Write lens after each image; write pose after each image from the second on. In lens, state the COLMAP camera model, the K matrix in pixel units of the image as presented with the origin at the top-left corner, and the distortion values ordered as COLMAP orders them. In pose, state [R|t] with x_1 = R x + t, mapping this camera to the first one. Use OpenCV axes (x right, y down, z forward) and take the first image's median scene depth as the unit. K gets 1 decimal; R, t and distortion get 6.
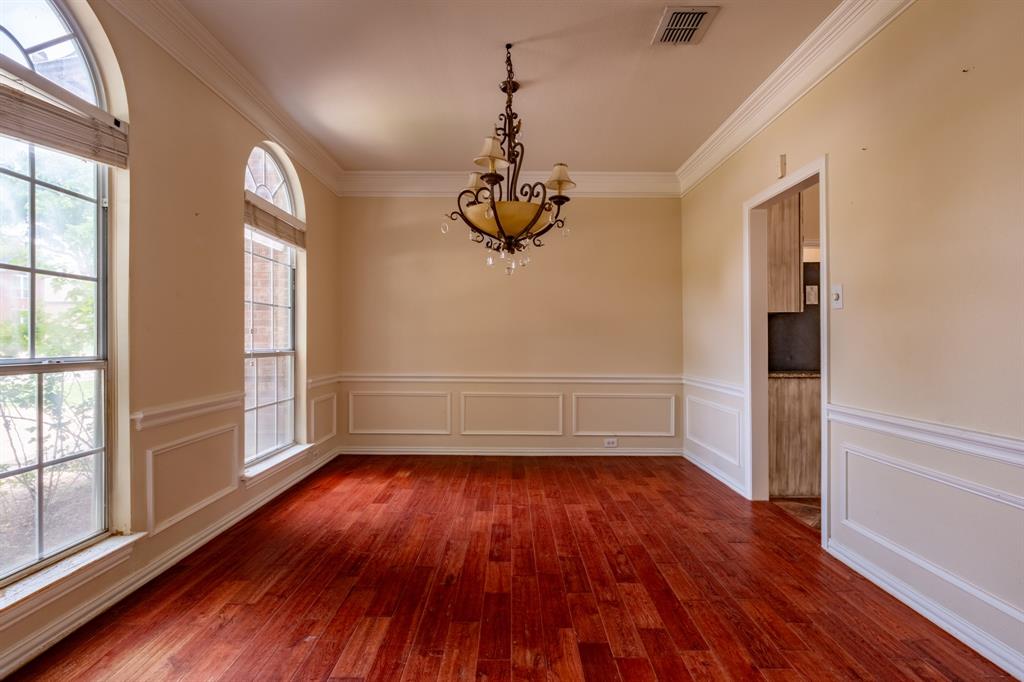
lens RADIAL K [[474.9, 0, 513.1], [0, 474.9, 339.4], [0, 0, 1]] dist [0.012200, -0.000365]
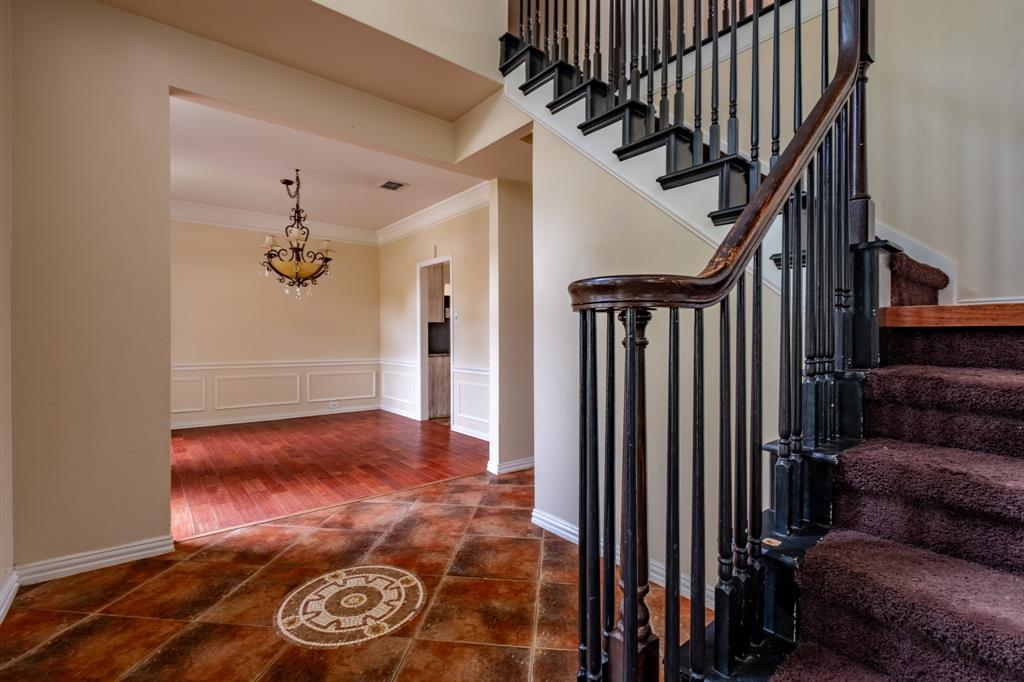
lens RADIAL K [[462.4, 0, 518.9], [0, 462.4, 337.4], [0, 0, 1]] dist [0.004230, -0.000394]
pose [[0.768808, -0.002734, 0.639474, -0.418062], [0.000392, 0.999993, 0.003804, -0.002115], [-0.639480, -0.002674, 0.768803, -0.740512]]
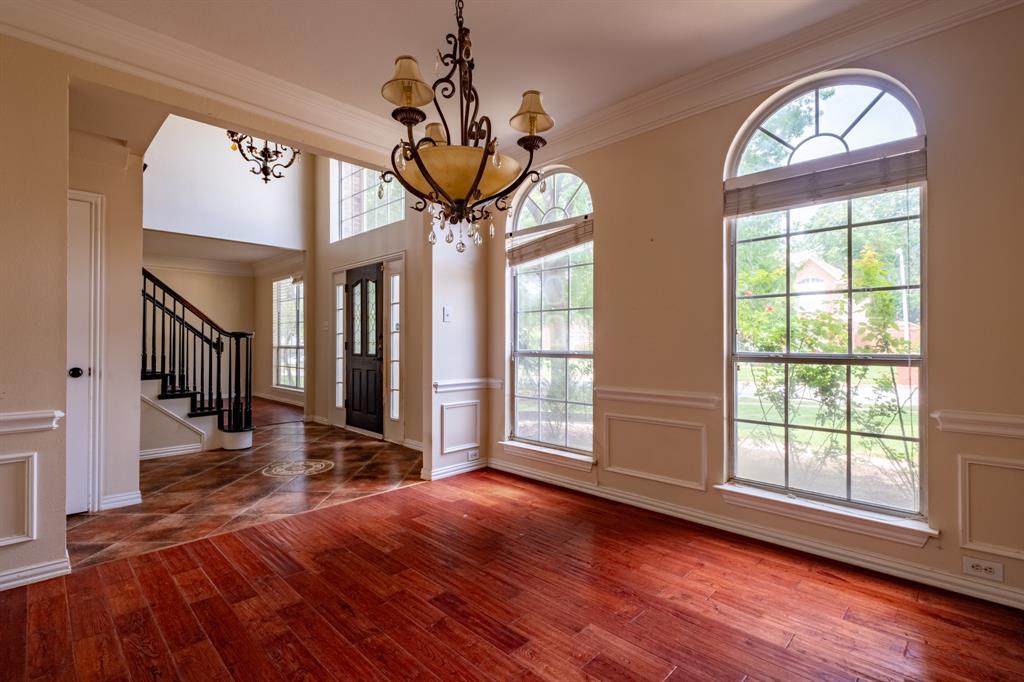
lens RADIAL K [[474.9, 0, 514.3], [0, 474.9, 340.1], [0, 0, 1]] dist [0.012200, -0.000365]
pose [[-0.694269, -0.005823, -0.719692, 0.411724], [-0.000282, 0.999969, -0.007819, 0.005358], [0.719715, -0.005226, -0.694249, 1.393227]]
